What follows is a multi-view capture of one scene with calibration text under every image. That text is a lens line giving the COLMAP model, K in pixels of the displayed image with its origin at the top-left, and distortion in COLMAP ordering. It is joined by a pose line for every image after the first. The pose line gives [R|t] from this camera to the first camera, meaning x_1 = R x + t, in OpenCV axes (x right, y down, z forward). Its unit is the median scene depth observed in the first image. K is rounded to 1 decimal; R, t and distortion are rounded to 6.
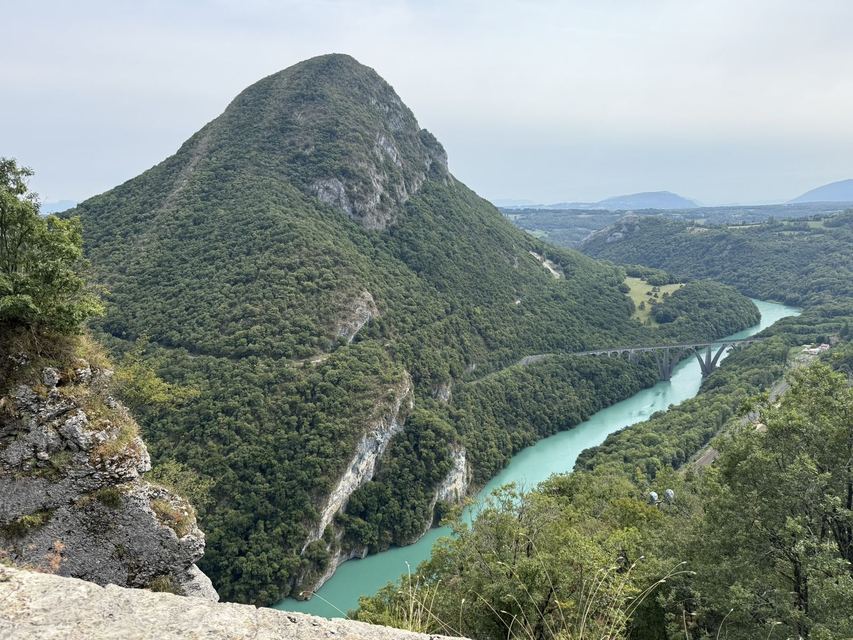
lens RADIAL K [[593.6, 0, 426.8], [0, 593.6, 320.8], [0, 0, 1]] dist [0.101933, -0.151769]
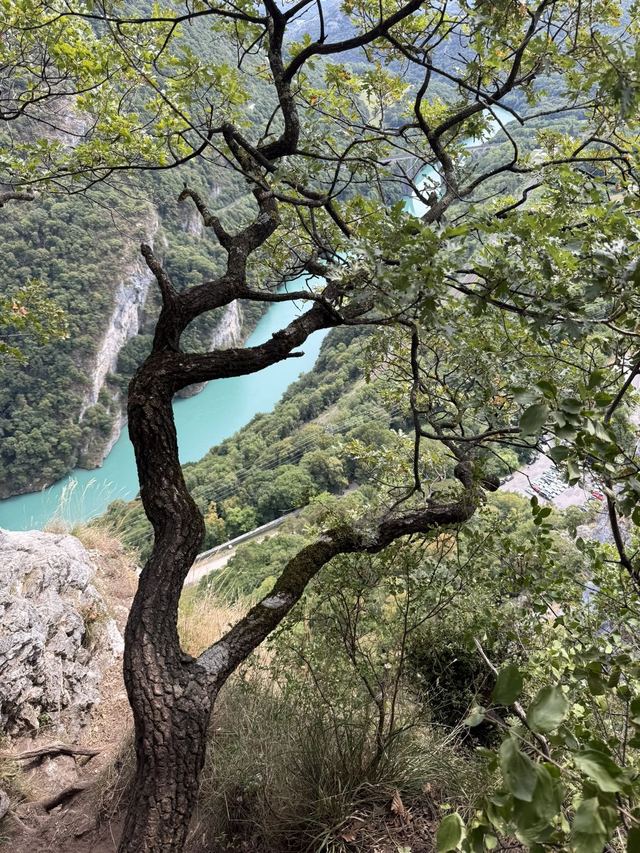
lens RADIAL K [[601.9, 0, 318.9], [0, 601.9, 419.8], [0, 0, 1]] dist [0.074021, -0.143724]
pose [[0.953168, -0.156232, 0.258964, -0.082096], [0.033358, 0.905328, 0.423401, 0.014421], [-0.300596, -0.394934, 0.868141, 0.097568]]
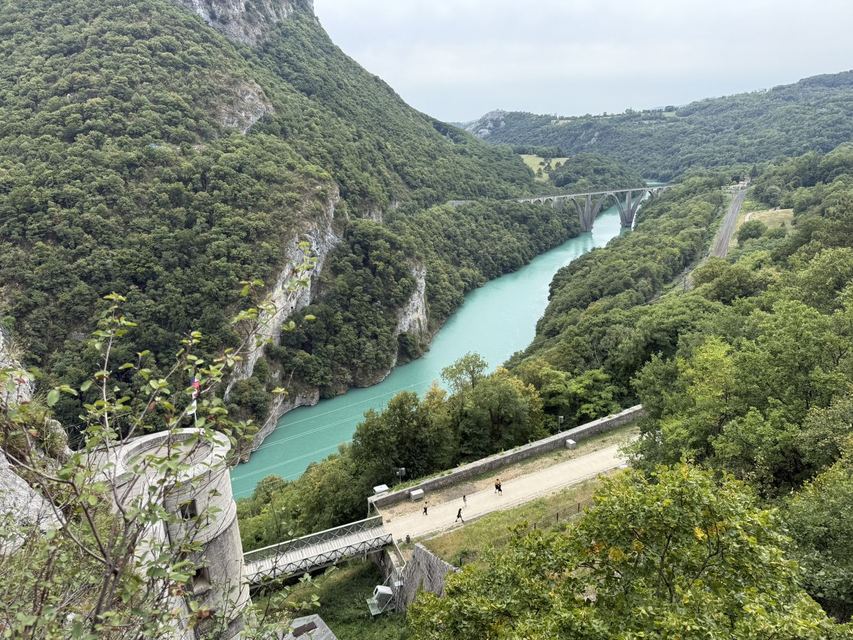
lens RADIAL K [[593.6, 0, 419.4], [0, 593.6, 322.6], [0, 0, 1]] dist [0.101933, -0.151769]
pose [[0.971220, -0.078017, 0.225045, -0.115260], [0.051704, 0.991361, 0.120537, 0.193057], [-0.232505, -0.105432, 0.966864, 0.278901]]
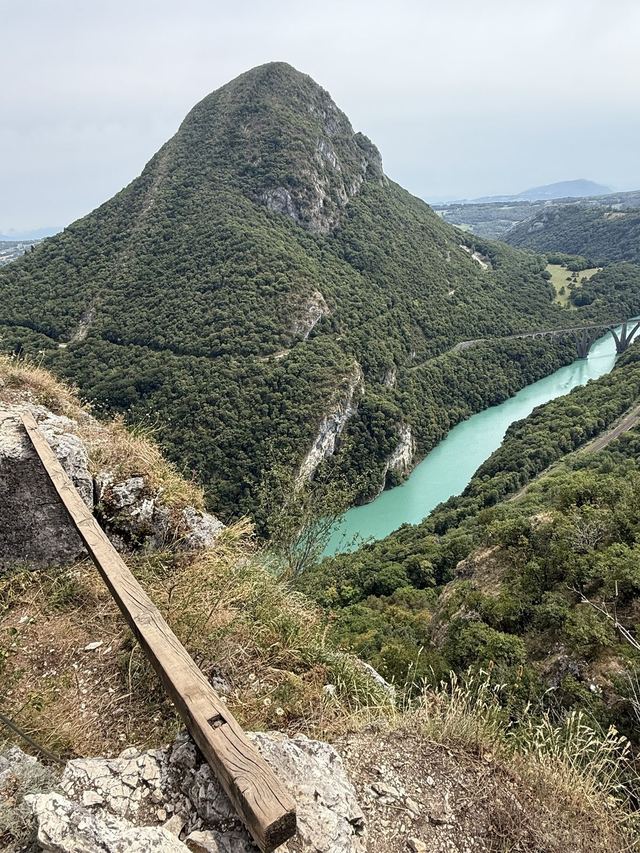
lens RADIAL K [[503.1, 0, 324.2], [0, 503.1, 421.6], [0, 0, 1]] dist [-0.002500, 0.001370]
pose [[0.995765, -0.034751, -0.085113, -0.020050], [0.051632, 0.977402, 0.204987, -0.004465], [0.076066, -0.208514, 0.975057, 0.027085]]
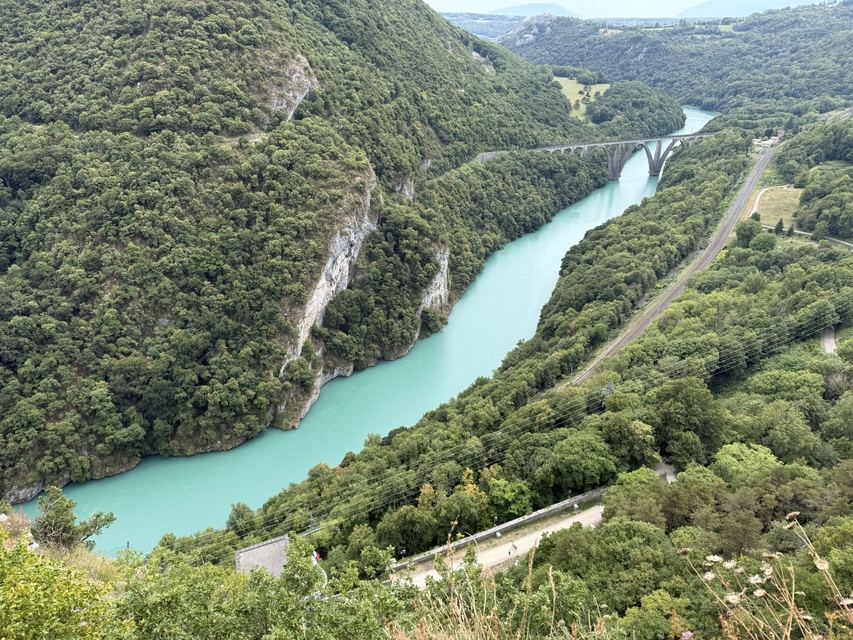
lens RADIAL K [[593.6, 0, 424.1], [0, 593.6, 316.0], [0, 0, 1]] dist [0.101933, -0.151769]
pose [[0.982919, -0.058128, 0.174615, -0.122108], [0.008605, 0.962287, 0.271901, 0.077383], [-0.183835, -0.265755, 0.946350, 0.189342]]
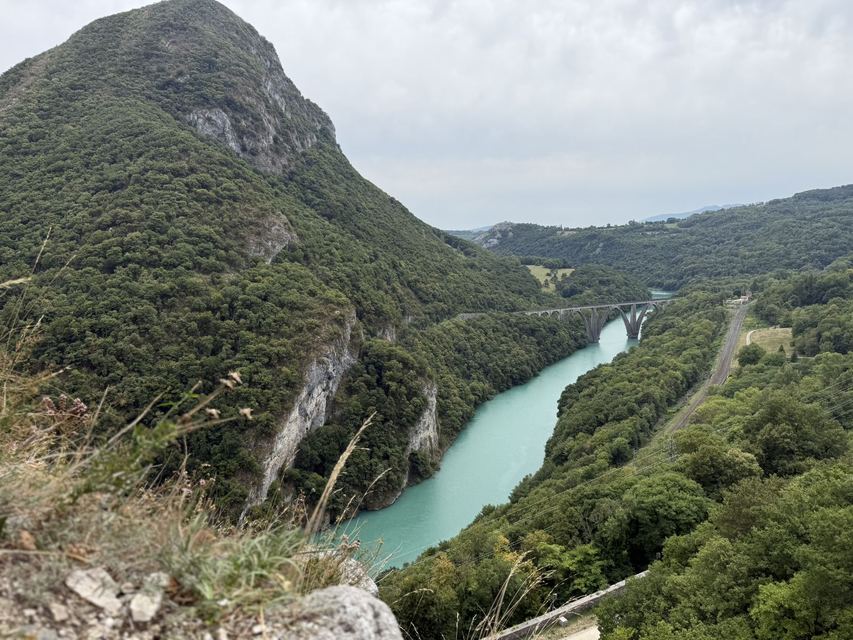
lens RADIAL K [[593.6, 0, 423.8], [0, 593.6, 322.8], [0, 0, 1]] dist [0.101933, -0.151769]
pose [[0.974327, -0.034994, 0.222400, -0.119879], [0.045943, 0.997963, -0.044251, 0.166264], [-0.220398, 0.053333, 0.973951, 0.252045]]
